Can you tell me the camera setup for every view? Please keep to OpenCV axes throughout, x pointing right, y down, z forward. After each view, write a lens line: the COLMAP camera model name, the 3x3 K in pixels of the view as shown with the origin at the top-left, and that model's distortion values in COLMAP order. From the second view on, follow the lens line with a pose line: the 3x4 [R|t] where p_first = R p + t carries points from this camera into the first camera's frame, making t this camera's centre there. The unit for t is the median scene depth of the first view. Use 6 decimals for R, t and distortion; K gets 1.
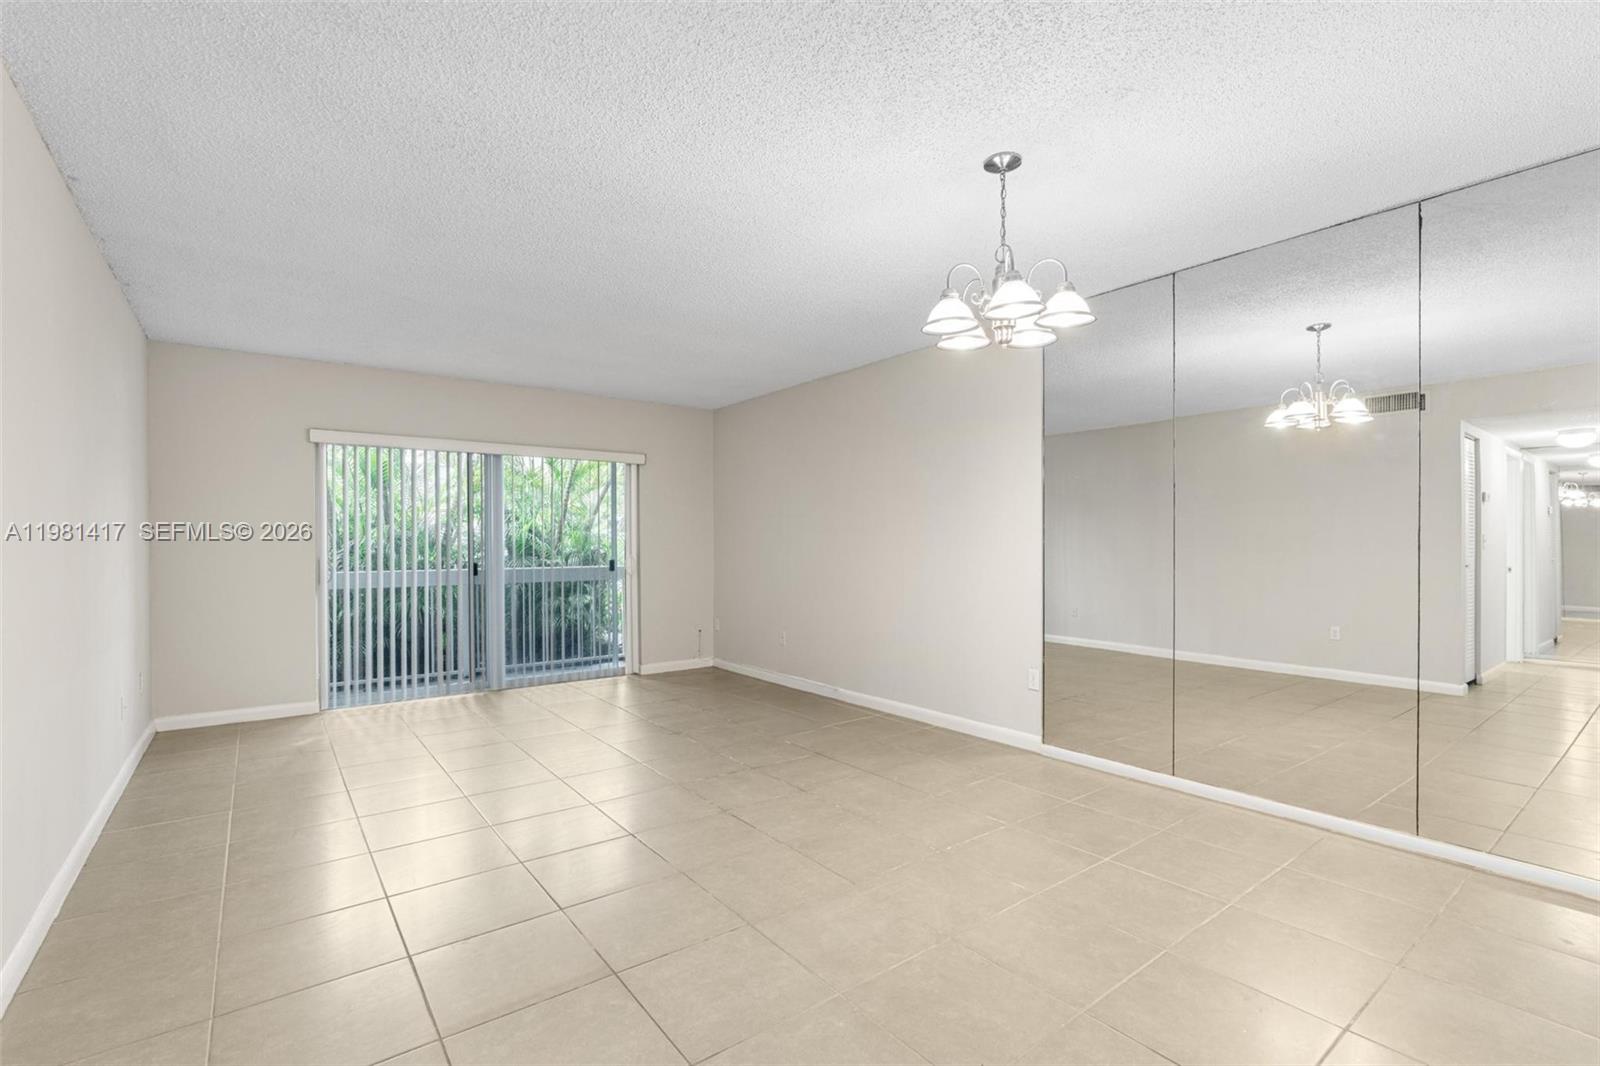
lens RADIAL K [[711.9, 0, 768.3], [0, 711.9, 543.6], [0, 0, 1]] dist [0.000461, 0.000091]
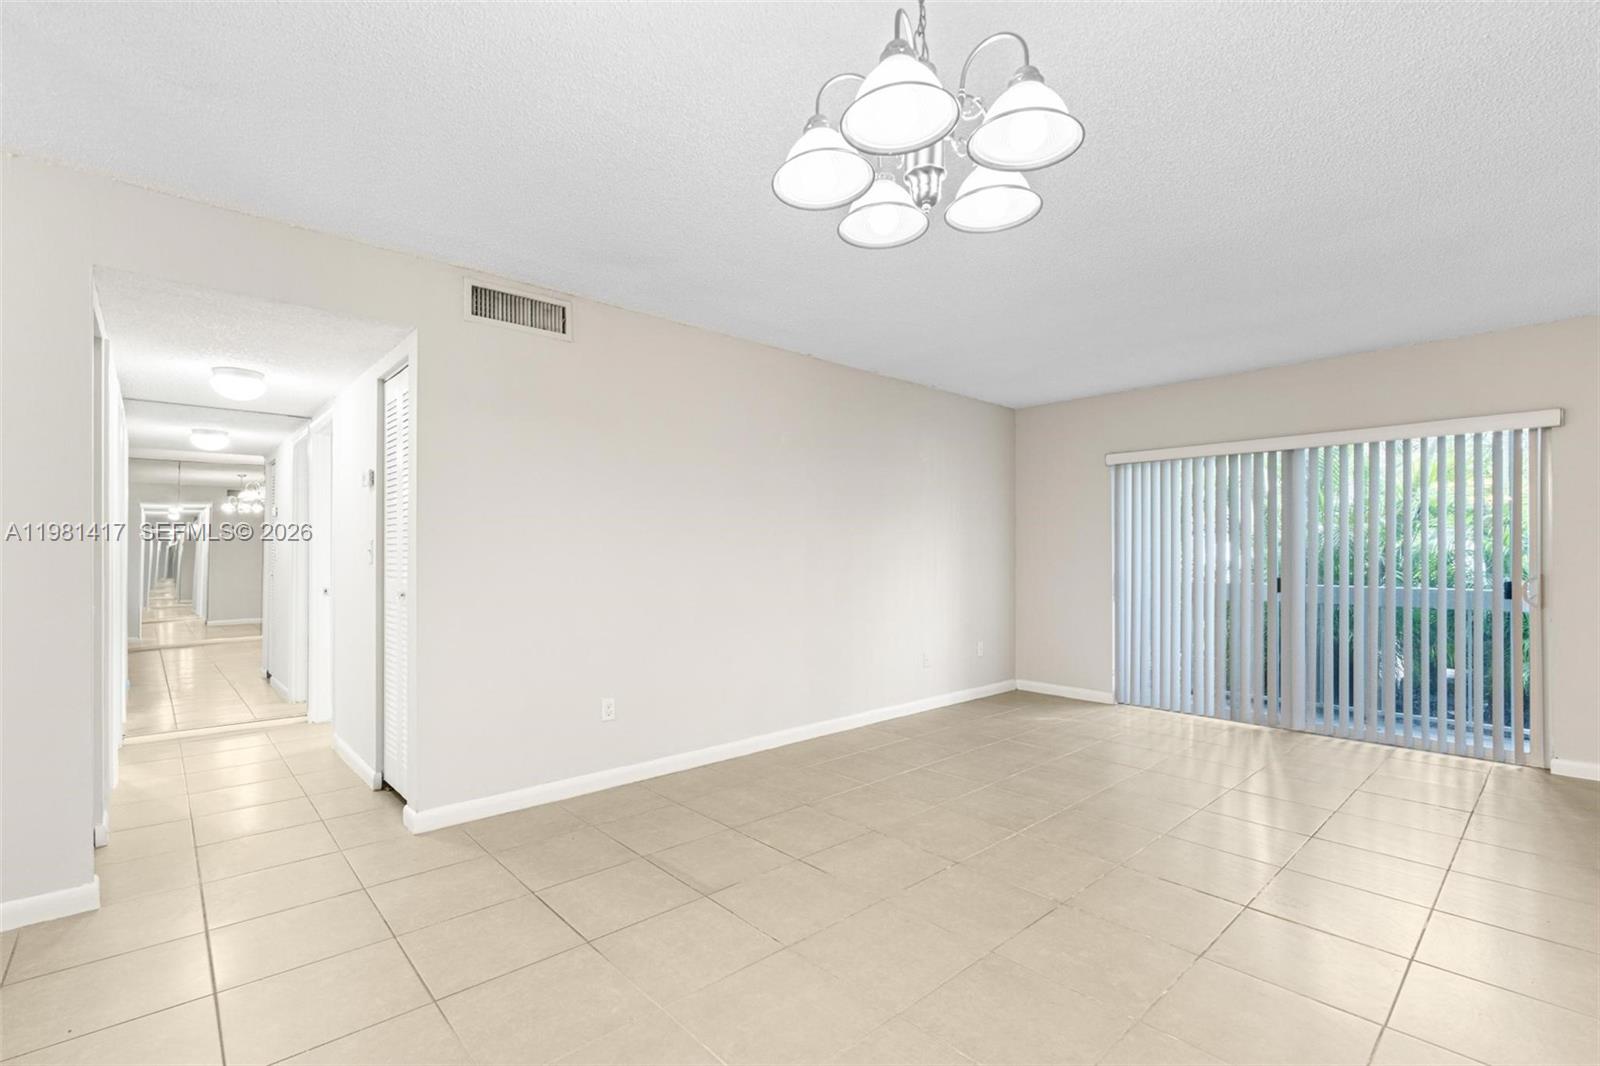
lens RADIAL K [[722.0, 0, 795.7], [0, 722.0, 545.9], [0, 0, 1]] dist [-0.008928, 0.000607]
pose [[0.114307, -0.006610, -0.993423, 0.353932], [-0.003014, 0.999971, -0.007000, -0.002717], [0.993441, 0.003794, 0.114284, 0.291507]]
